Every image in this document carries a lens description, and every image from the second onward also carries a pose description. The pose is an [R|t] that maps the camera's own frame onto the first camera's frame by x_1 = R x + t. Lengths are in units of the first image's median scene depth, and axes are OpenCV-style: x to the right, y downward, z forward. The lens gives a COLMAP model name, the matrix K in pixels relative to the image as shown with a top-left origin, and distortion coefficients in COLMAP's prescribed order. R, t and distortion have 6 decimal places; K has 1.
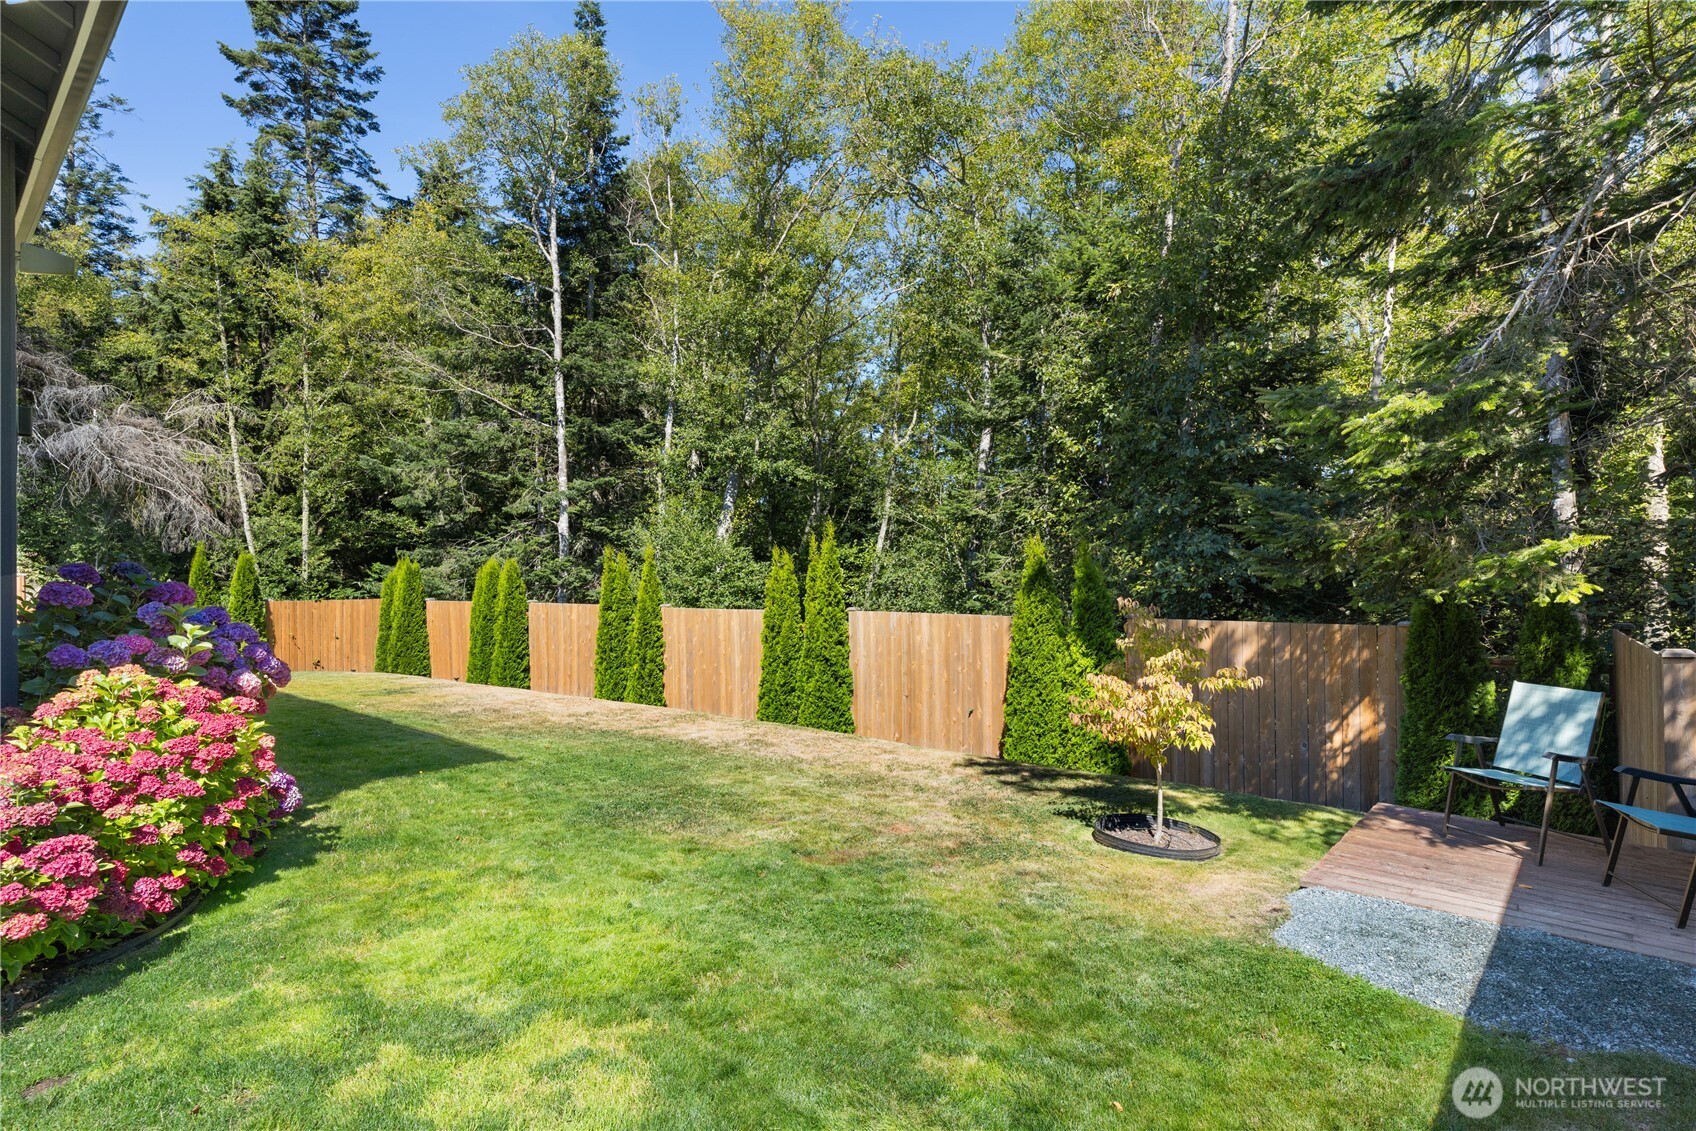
lens RADIAL K [[886.0, 0, 843.1], [0, 886.0, 551.9], [0, 0, 1]] dist [0.020050, 0.000095]
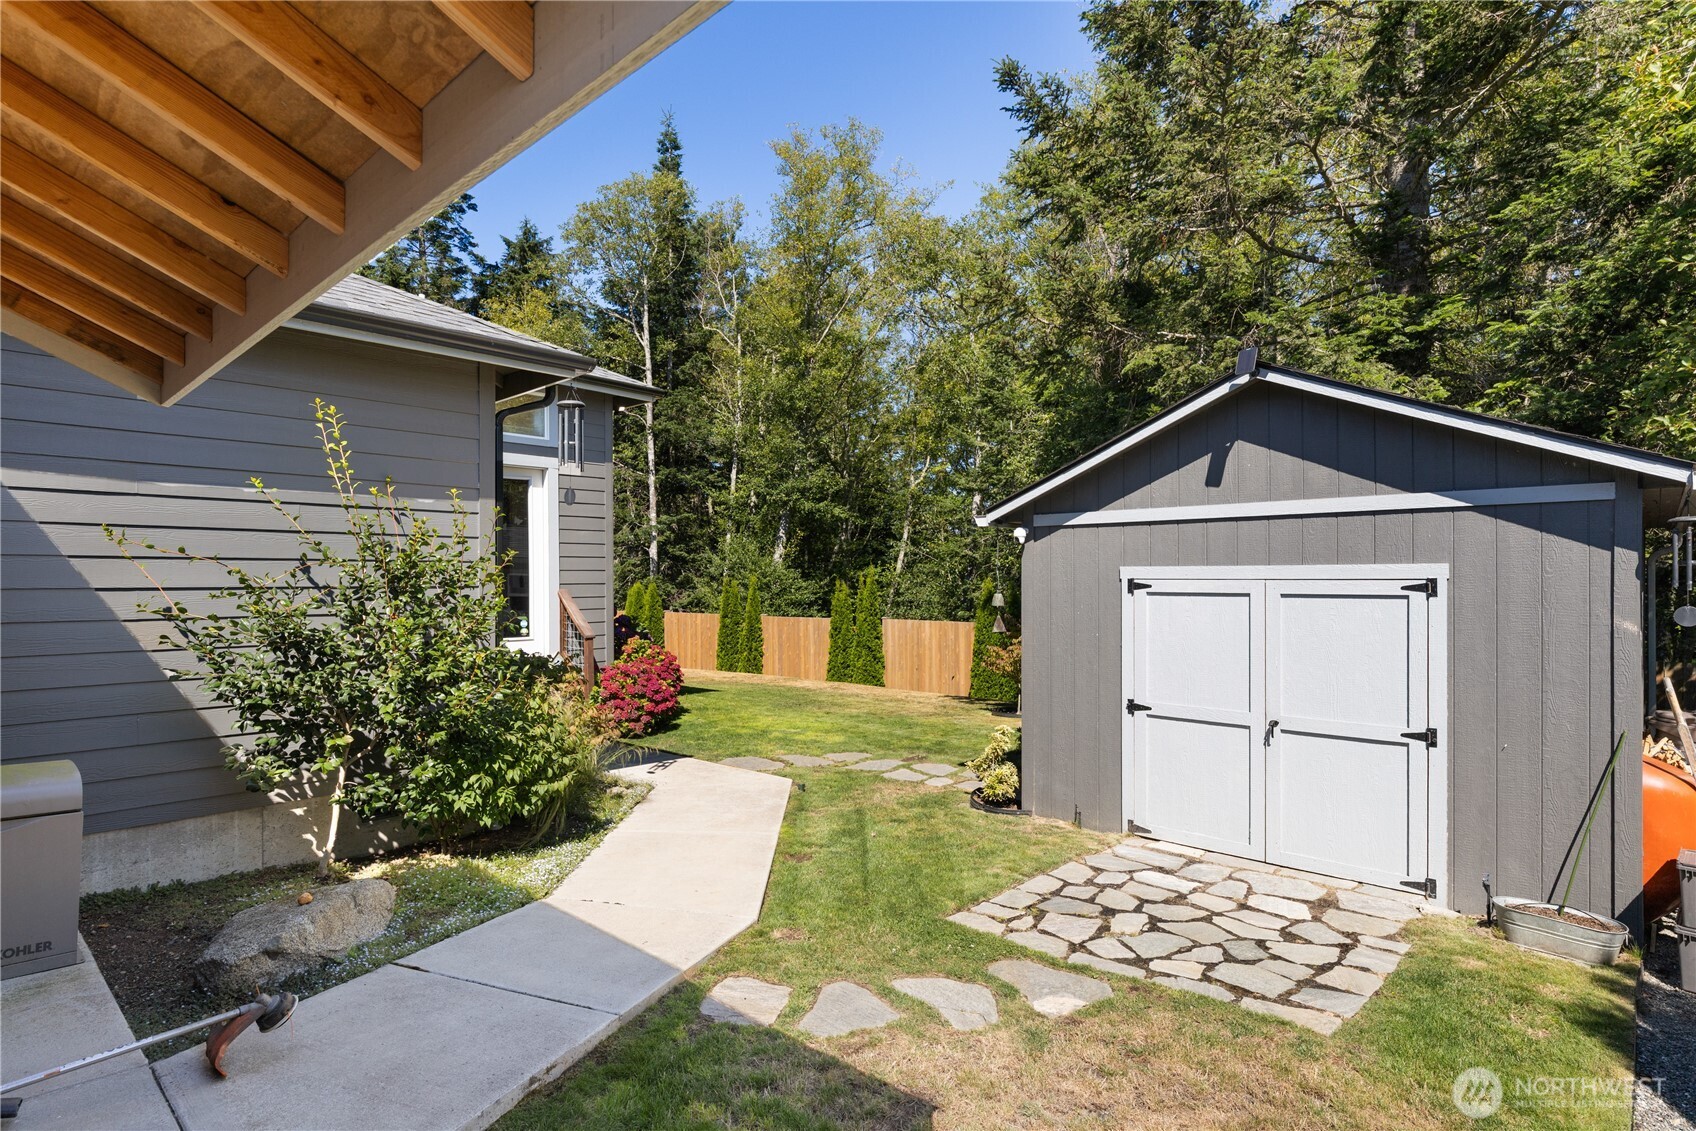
lens RADIAL K [[886.0, 0, 842.3], [0, 886.0, 580.5], [0, 0, 1]] dist [0.020050, 0.000095]
pose [[0.999792, 0.005205, -0.019713, -0.014919], [-0.004729, 0.999699, 0.024093, -0.019563], [0.019832, -0.023995, 0.999515, -0.286738]]
